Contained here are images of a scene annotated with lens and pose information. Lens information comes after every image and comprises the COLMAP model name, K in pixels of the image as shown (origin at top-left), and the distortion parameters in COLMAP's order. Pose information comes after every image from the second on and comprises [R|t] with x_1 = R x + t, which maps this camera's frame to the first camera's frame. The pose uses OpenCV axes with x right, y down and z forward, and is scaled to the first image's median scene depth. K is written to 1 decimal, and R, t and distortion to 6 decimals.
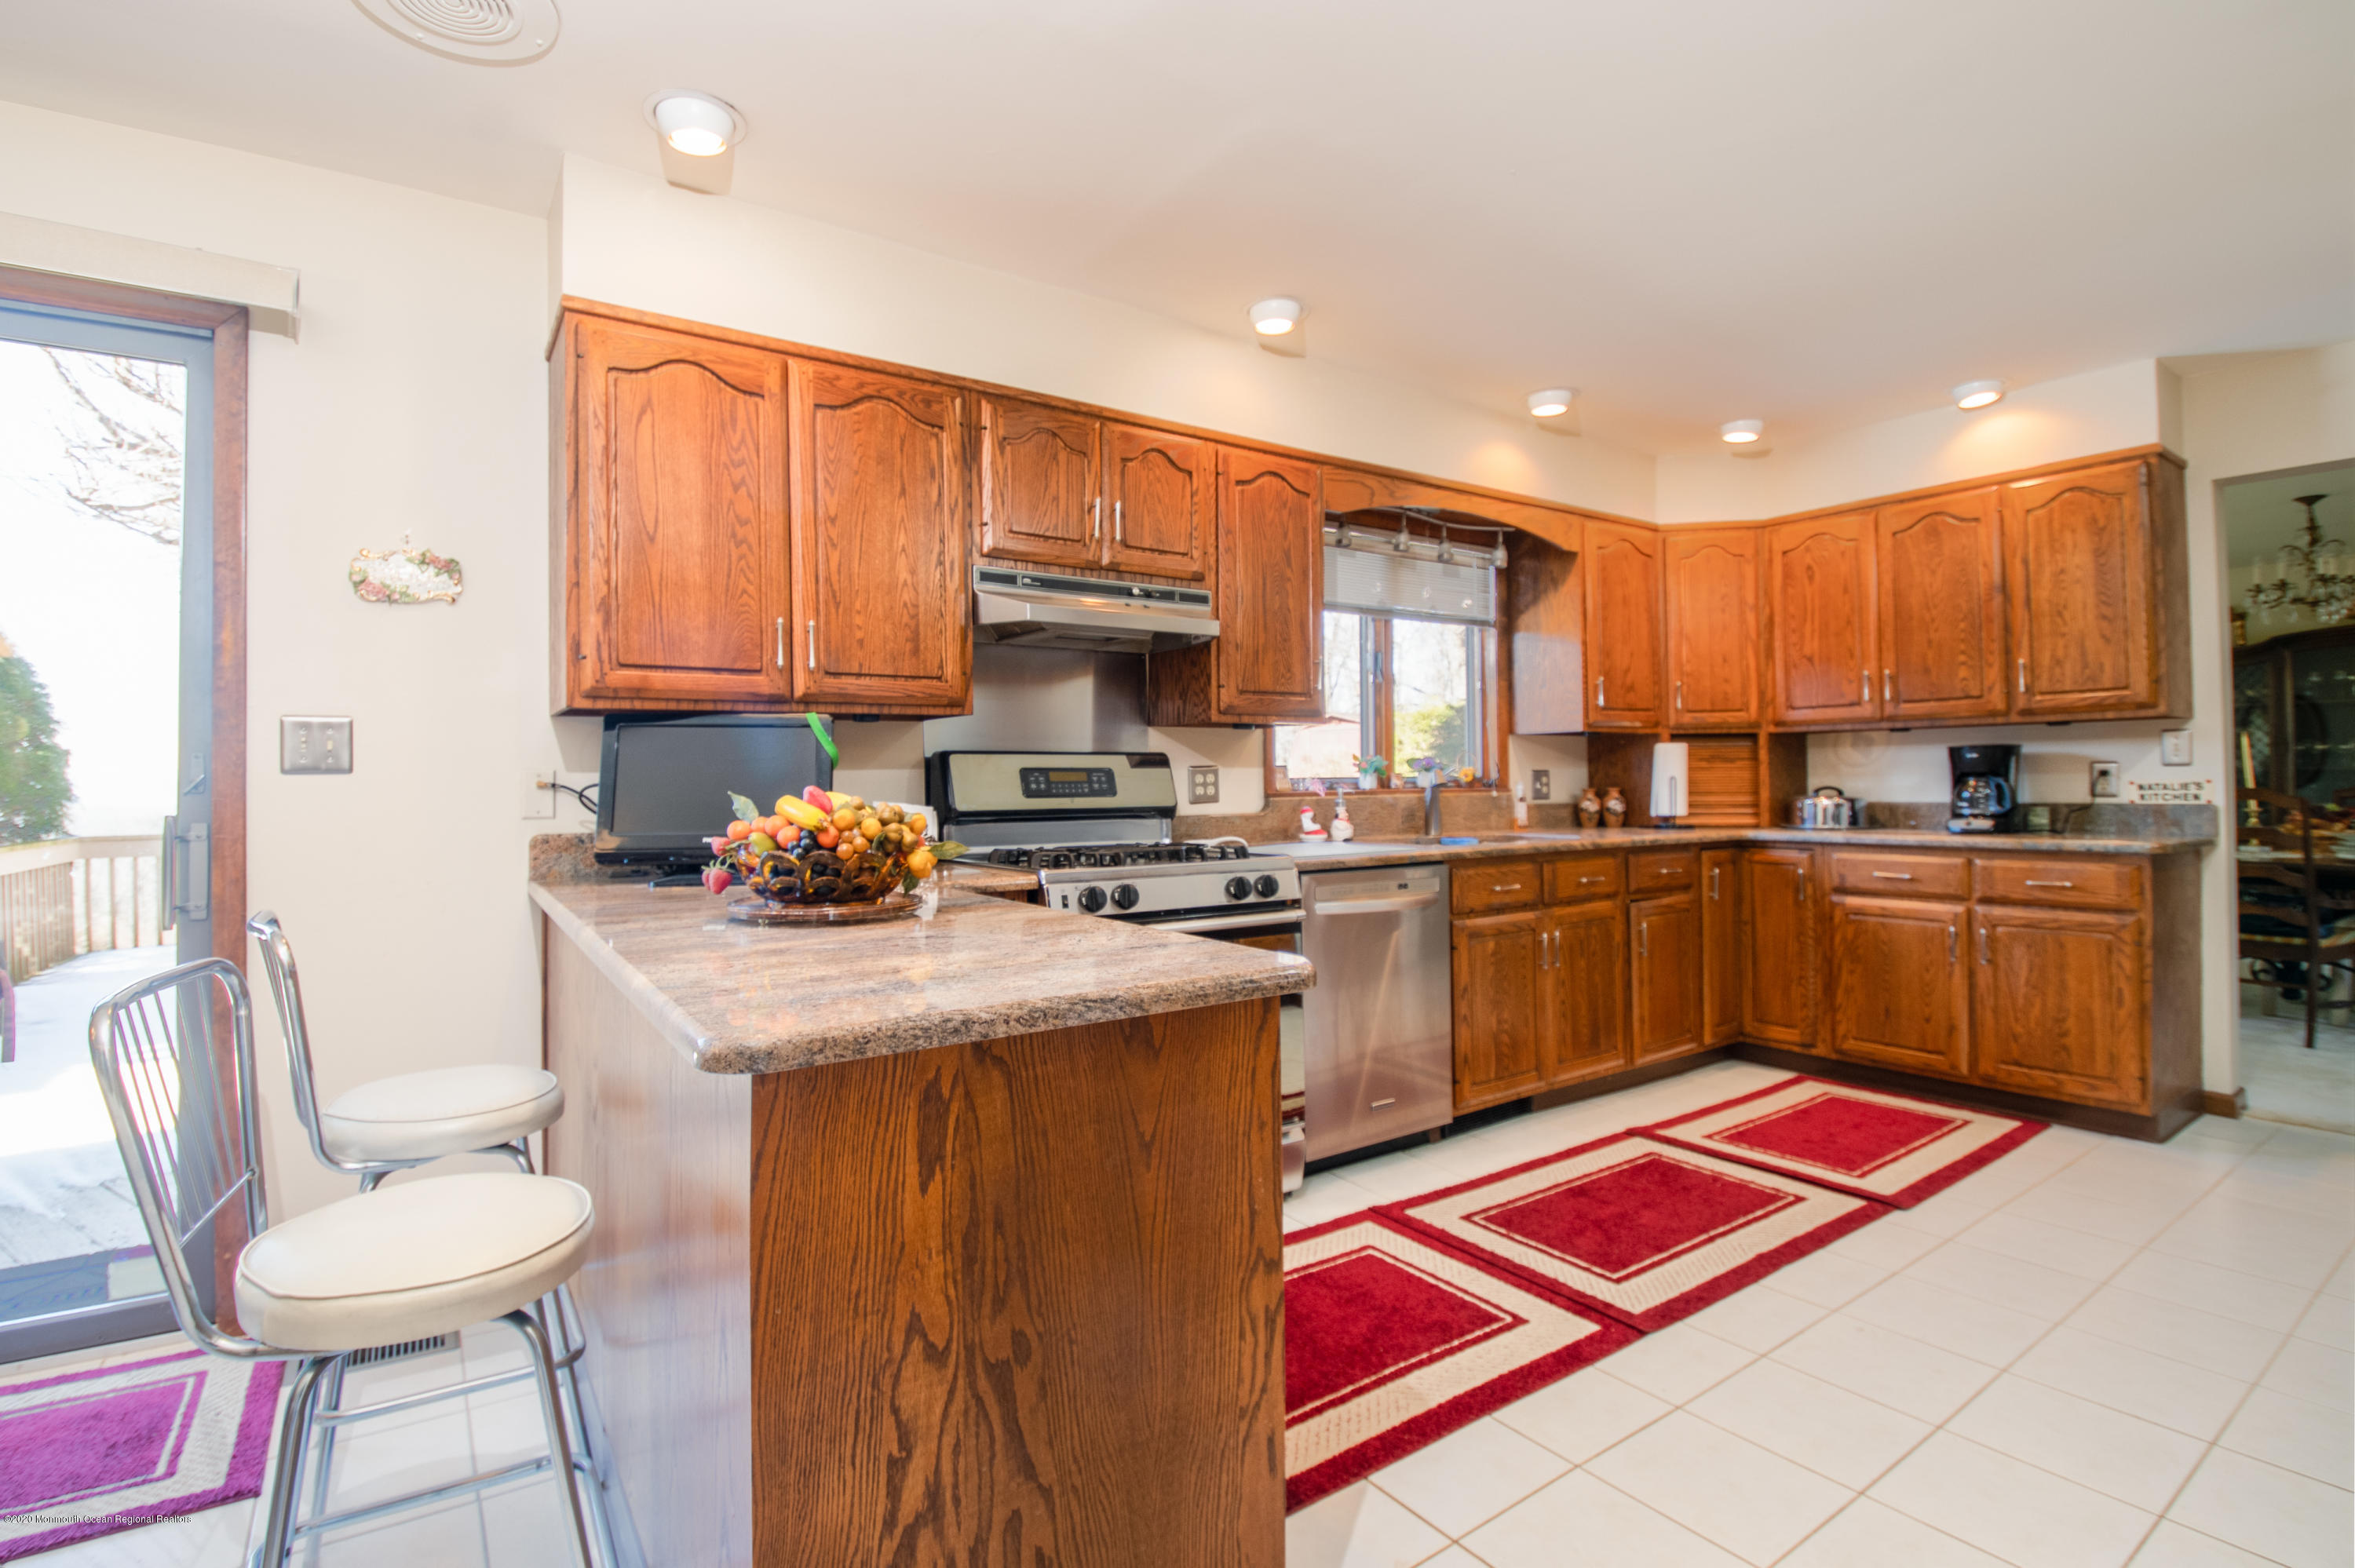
lens RADIAL K [[1065.4, 0, 1152.4], [0, 1065.4, 763.5], [0, 0, 1]] dist [0.004508, -0.017175]
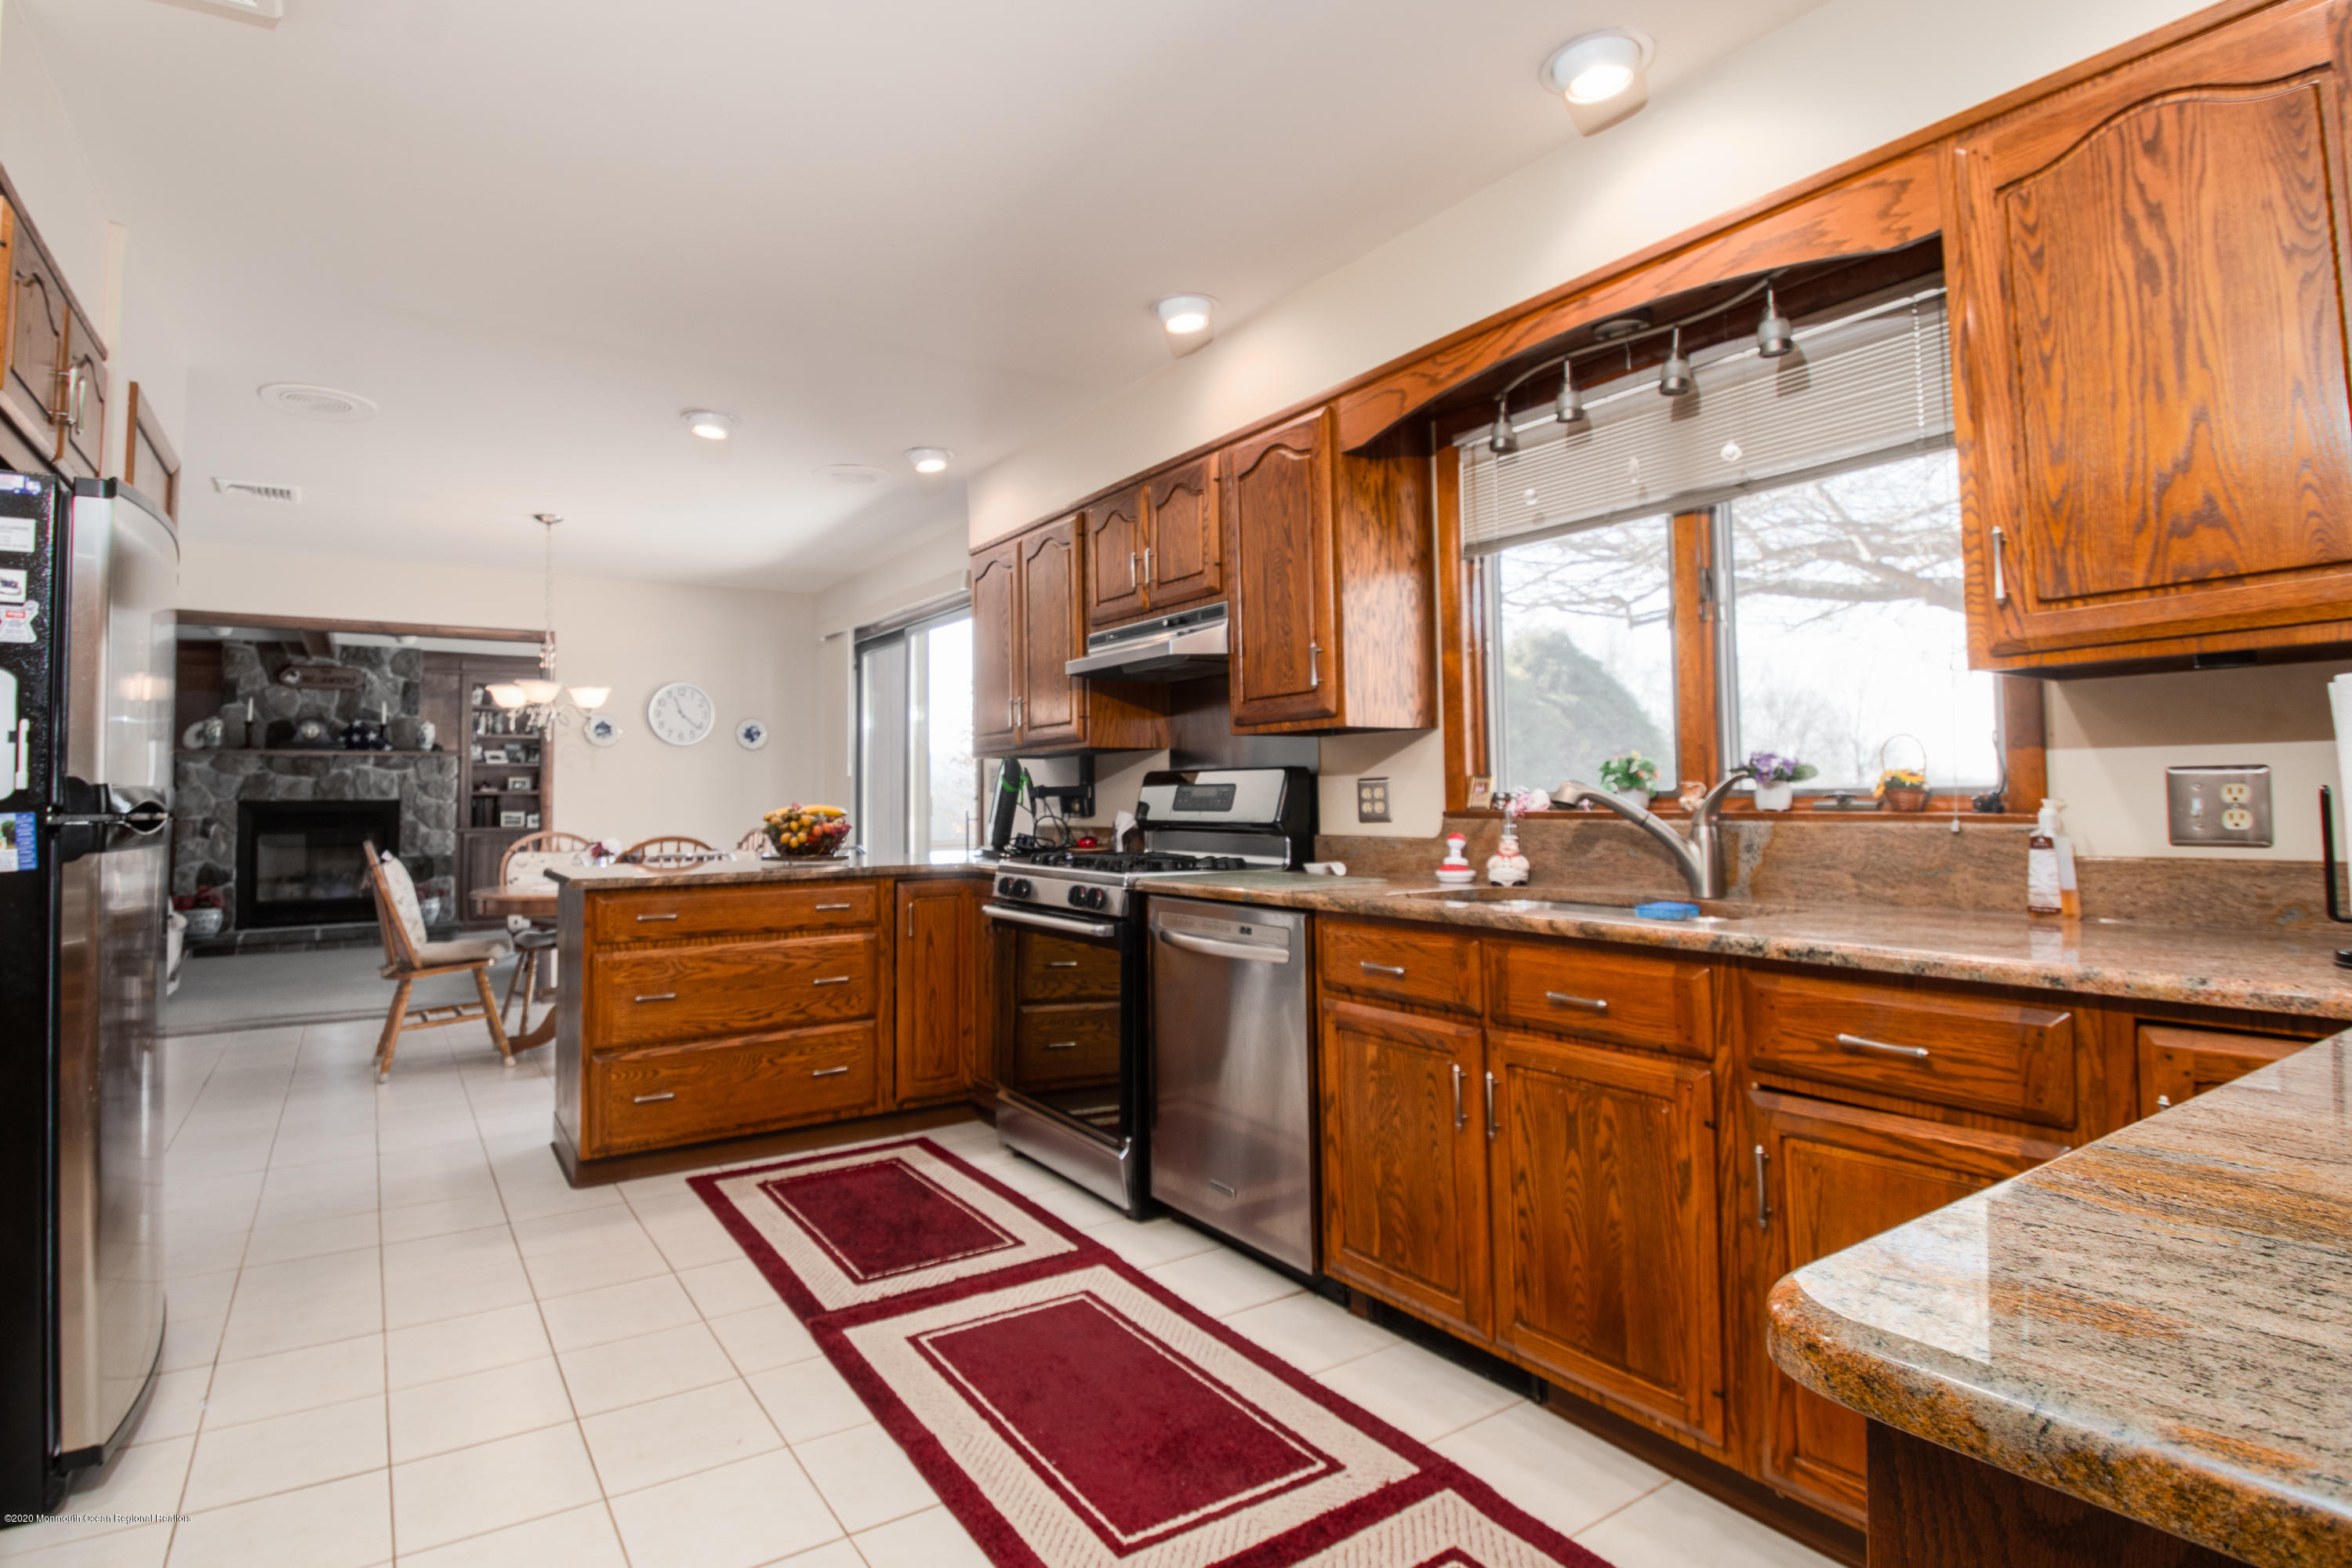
lens RADIAL K [[1200.3, 0, 1113.3], [0, 1200.3, 741.5], [0, 0, 1]] dist [-0.012460, -0.001792]
pose [[-0.034903, -0.038883, -0.998634, 1.612334], [0.025451, 0.998884, -0.039782, 0.008971], [0.999067, -0.026805, -0.033875, 1.315846]]
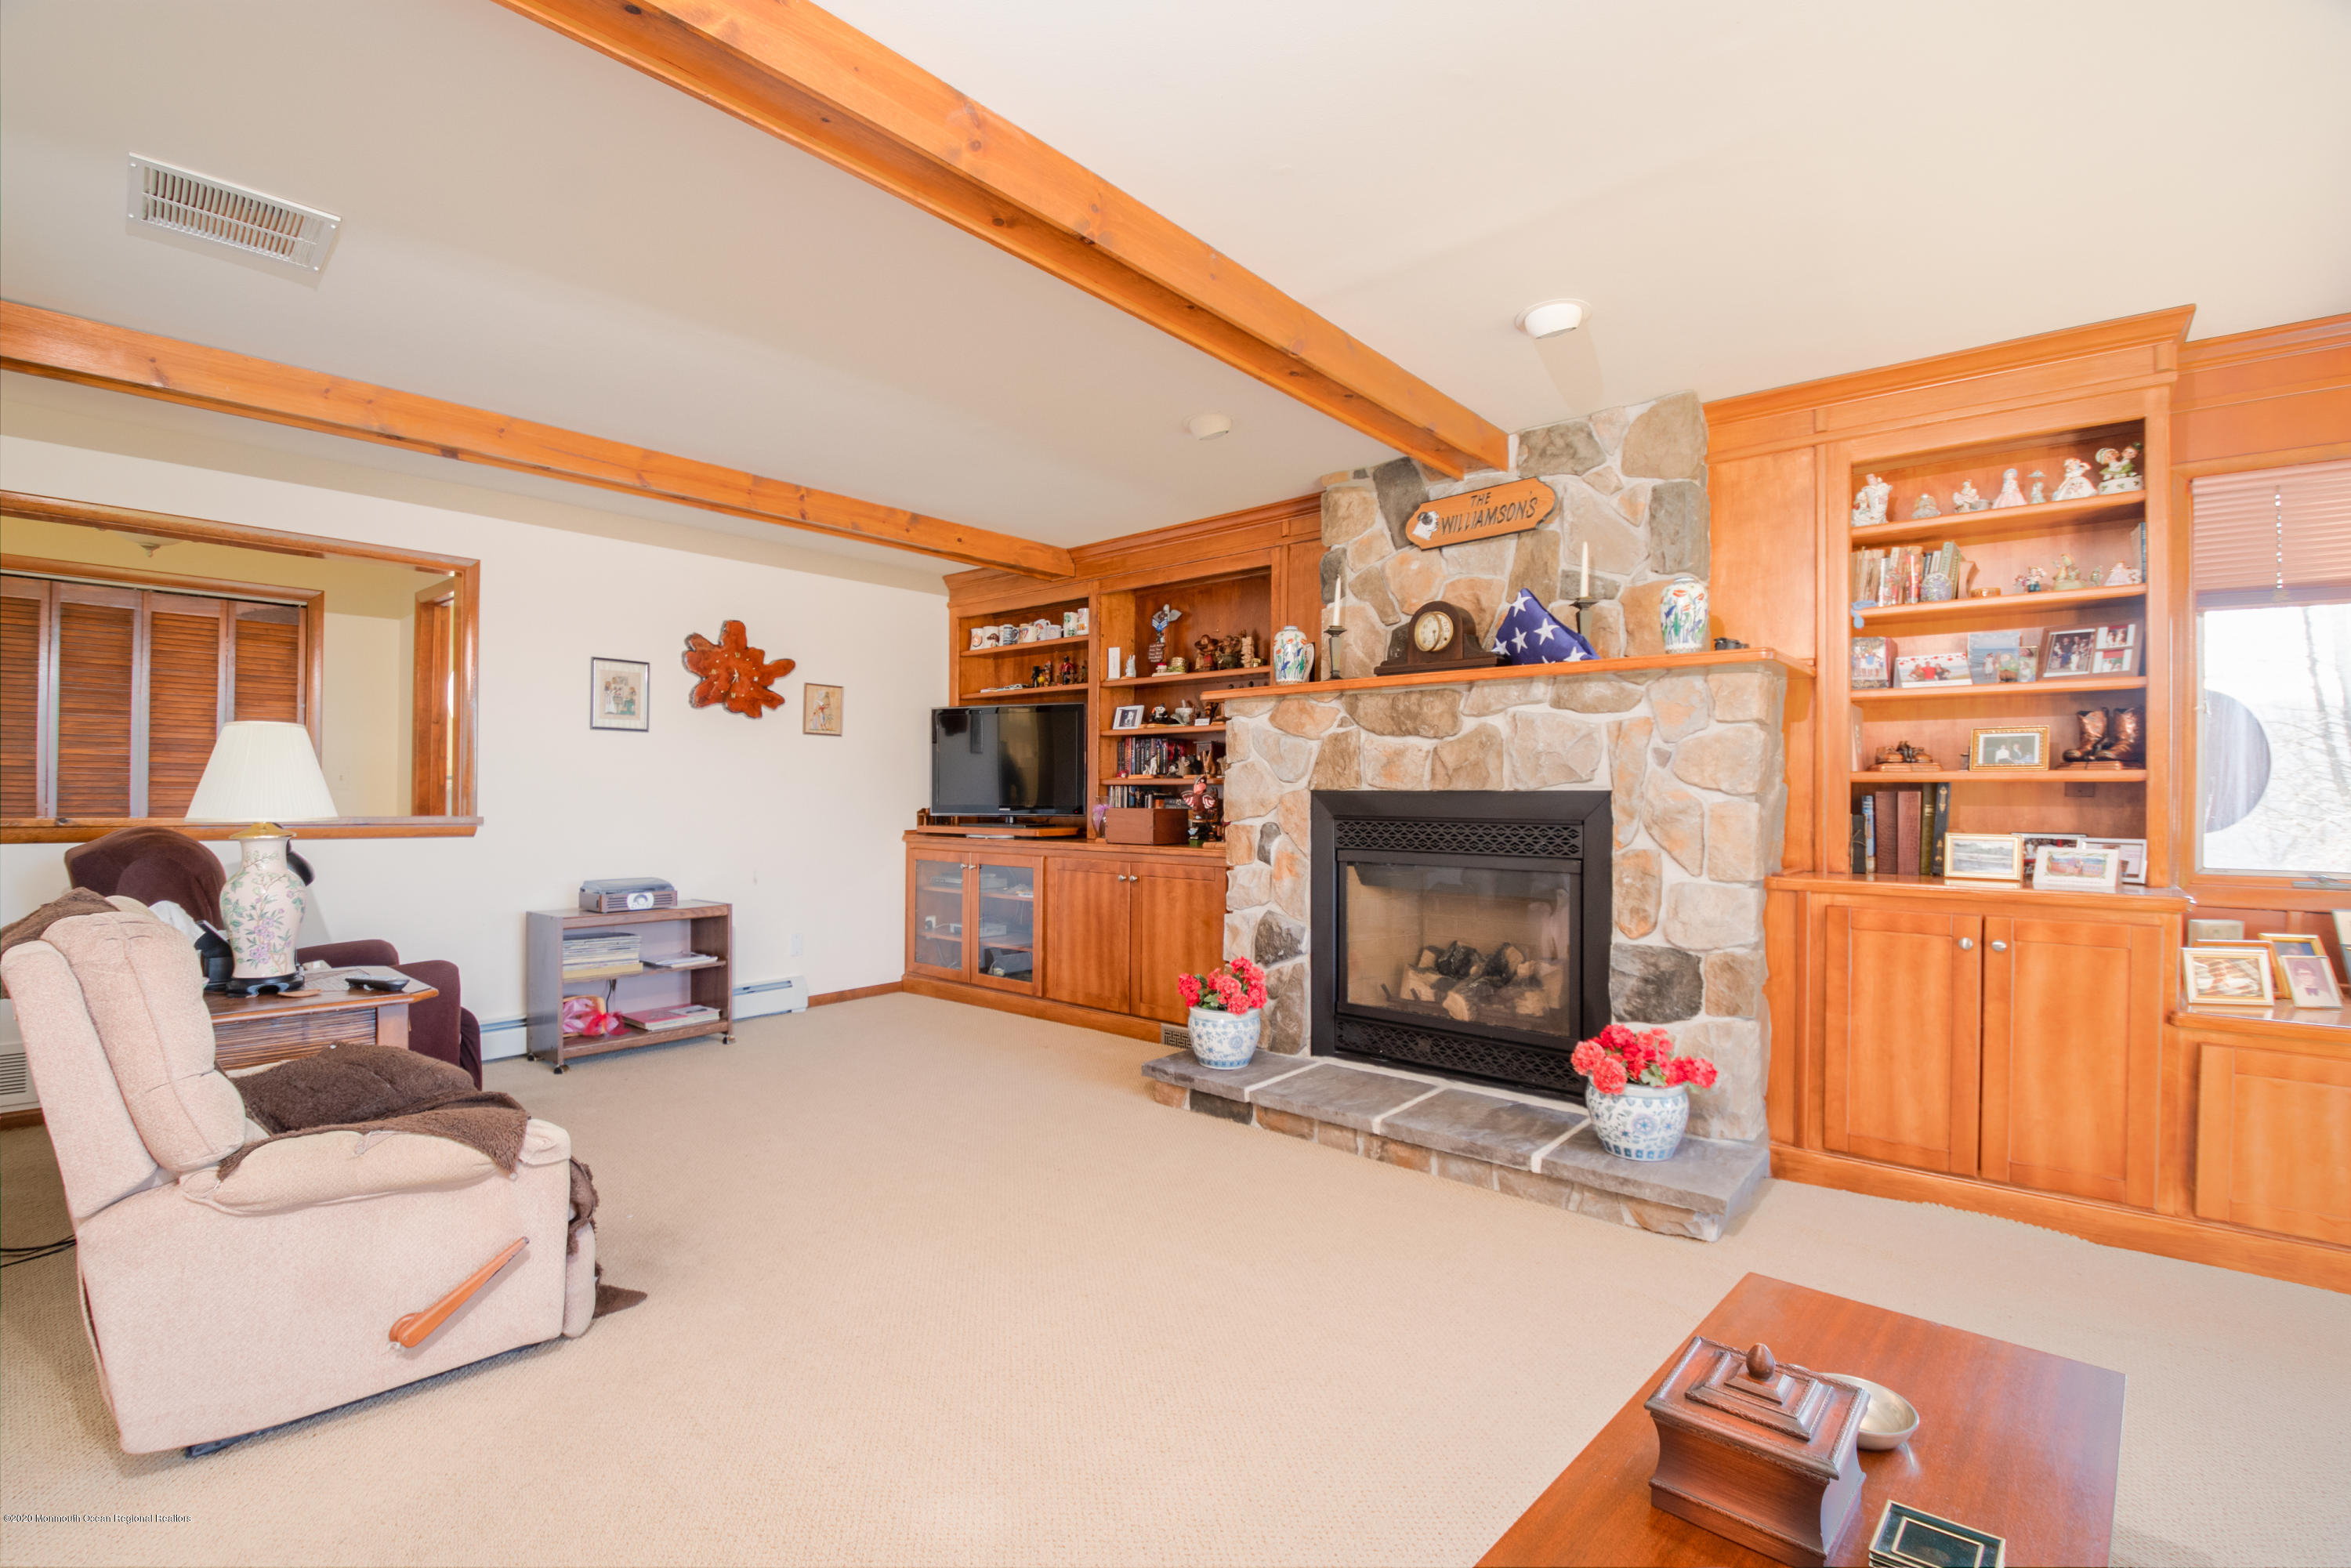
lens RADIAL K [[1020.1, 0, 1168.7], [0, 1020.1, 799.1], [0, 0, 1]] dist [-0.016226, -0.004985]
pose [[-0.965434, -0.001433, -0.260644, -1.661000], [0.001957, 0.999917, -0.012745, 0.008180], [0.260641, -0.012815, -0.965351, -0.232899]]
